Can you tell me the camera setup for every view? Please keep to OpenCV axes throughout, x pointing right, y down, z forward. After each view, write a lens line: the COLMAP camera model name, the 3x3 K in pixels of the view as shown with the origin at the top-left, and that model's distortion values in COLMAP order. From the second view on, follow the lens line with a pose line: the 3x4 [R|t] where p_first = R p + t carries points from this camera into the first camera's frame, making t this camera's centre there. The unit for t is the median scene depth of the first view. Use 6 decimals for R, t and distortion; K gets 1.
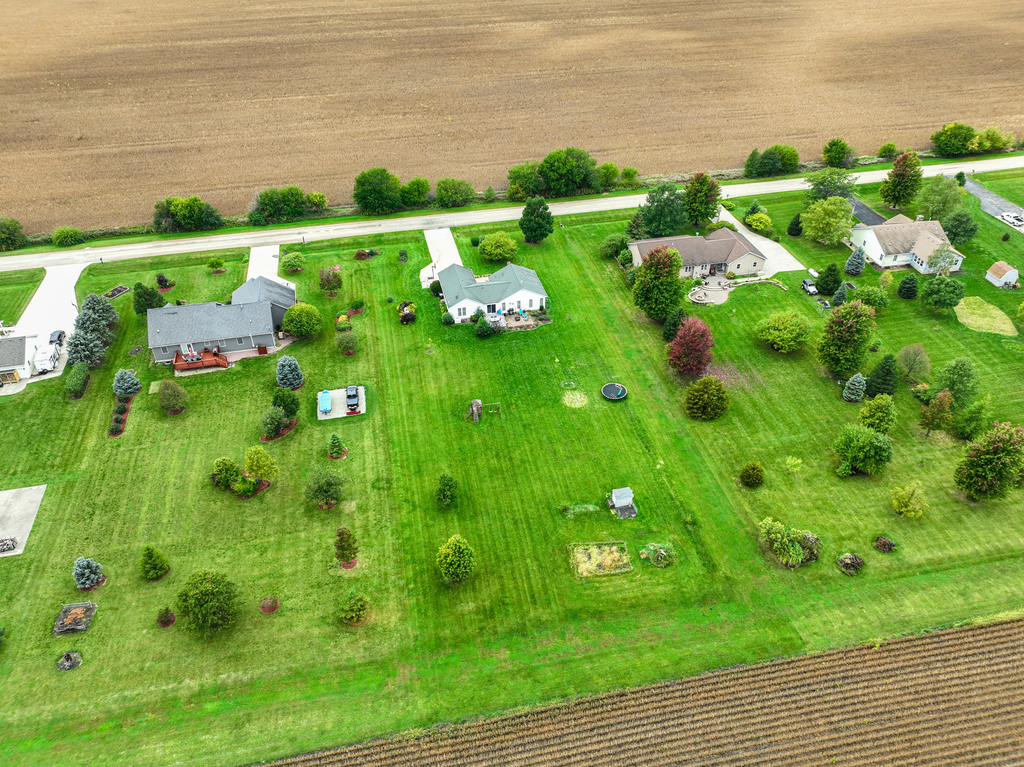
lens RADIAL K [[767.7, 0, 518.2], [0, 767.7, 380.8], [0, 0, 1]] dist [0.008788, 0.003760]
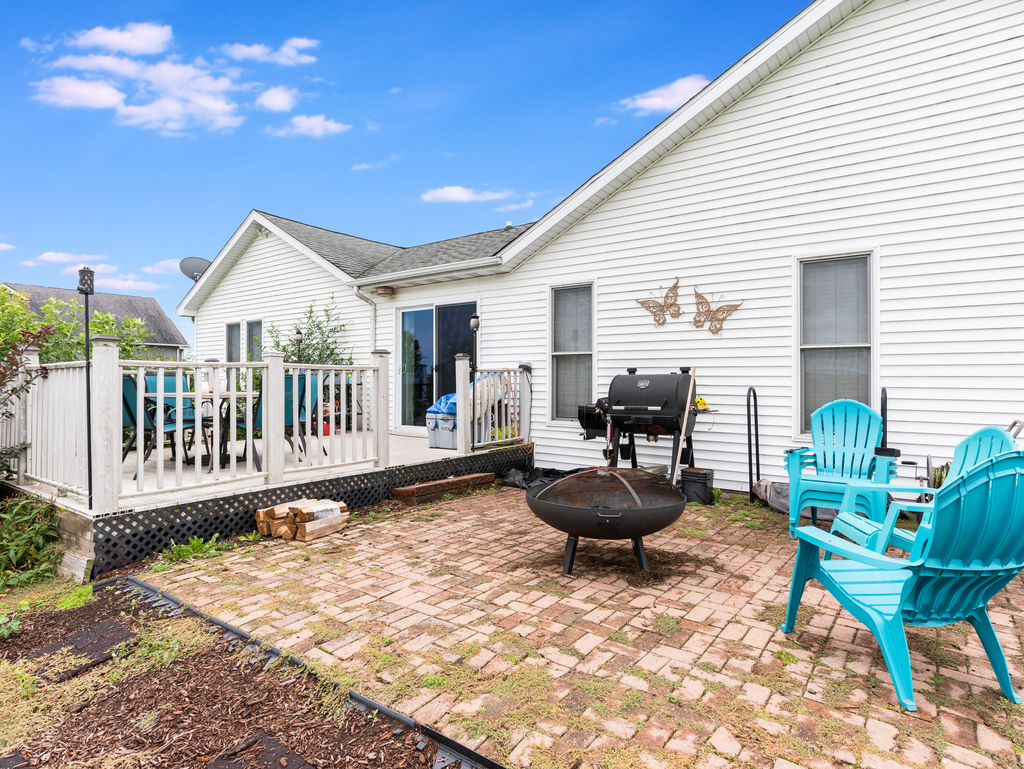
lens RADIAL K [[570.8, 0, 515.9], [0, 570.8, 383.2], [0, 0, 1]] dist [0.004256, 0.000694]
pose [[0.652520, 0.022862, -0.757427, 0.014752], [-0.451333, 0.814637, -0.364232, -0.069664], [0.608701, 0.579520, 0.541885, 0.914231]]
